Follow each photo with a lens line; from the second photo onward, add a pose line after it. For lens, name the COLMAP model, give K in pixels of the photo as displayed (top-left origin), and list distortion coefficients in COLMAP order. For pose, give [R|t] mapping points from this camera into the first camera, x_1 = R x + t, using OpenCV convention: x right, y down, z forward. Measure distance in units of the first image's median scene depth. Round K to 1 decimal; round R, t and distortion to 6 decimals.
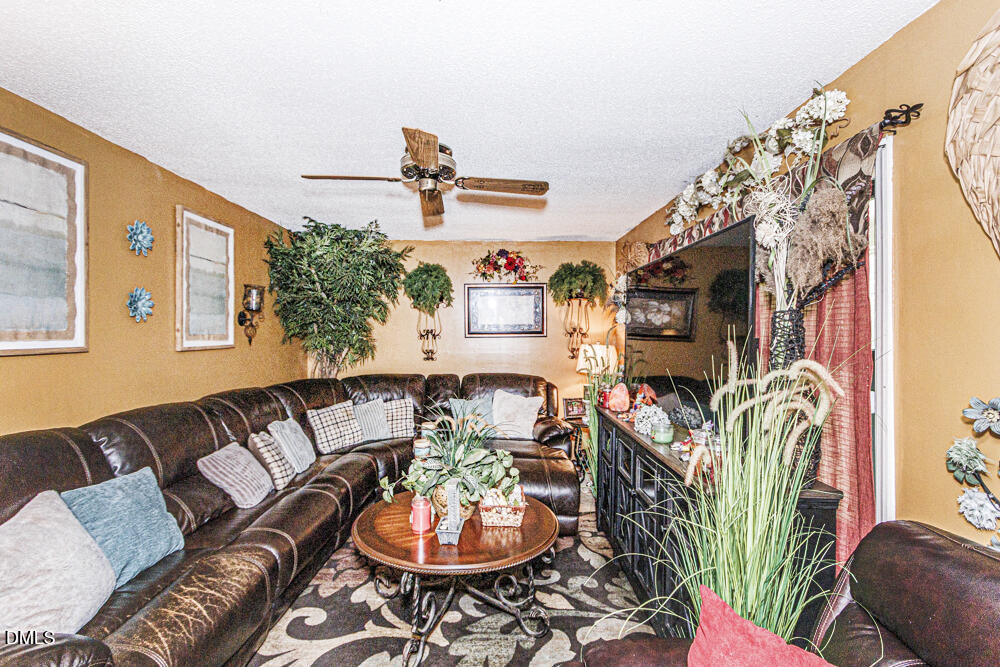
lens RADIAL K [[461.7, 0, 495.0], [0, 461.7, 333.8], [0, 0, 1]] dist [-0.000973, -0.000612]
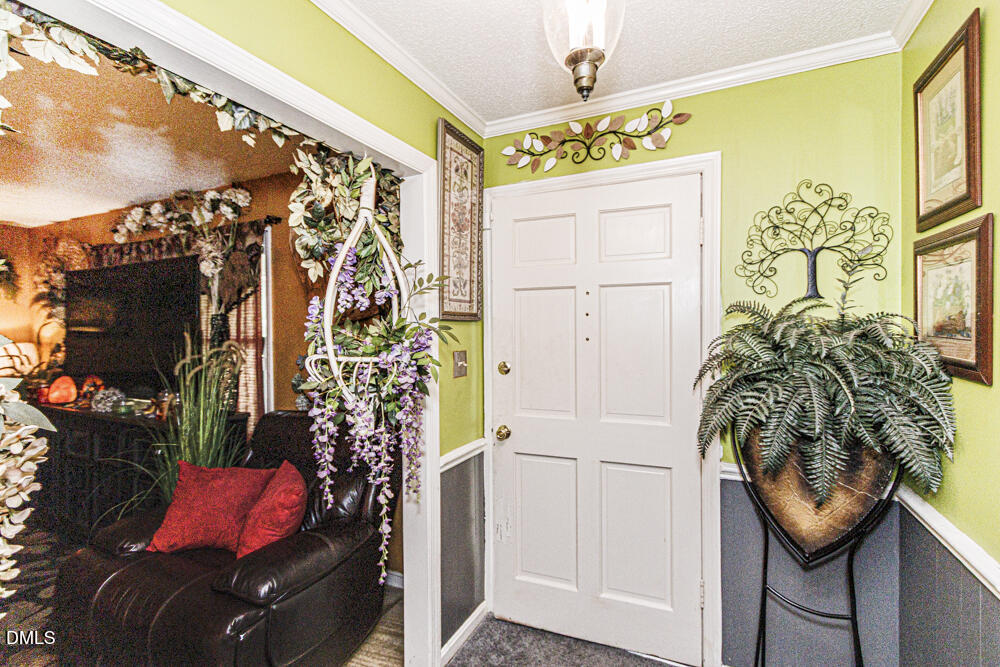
lens RADIAL K [[461.7, 0, 495.7], [0, 461.7, 331.0], [0, 0, 1]] dist [-0.000973, -0.000612]
pose [[0.439801, -0.012088, 0.898014, -0.464448], [0.010459, 0.999911, 0.008337, 0.007833], [-0.898034, 0.005725, 0.439888, -0.690024]]
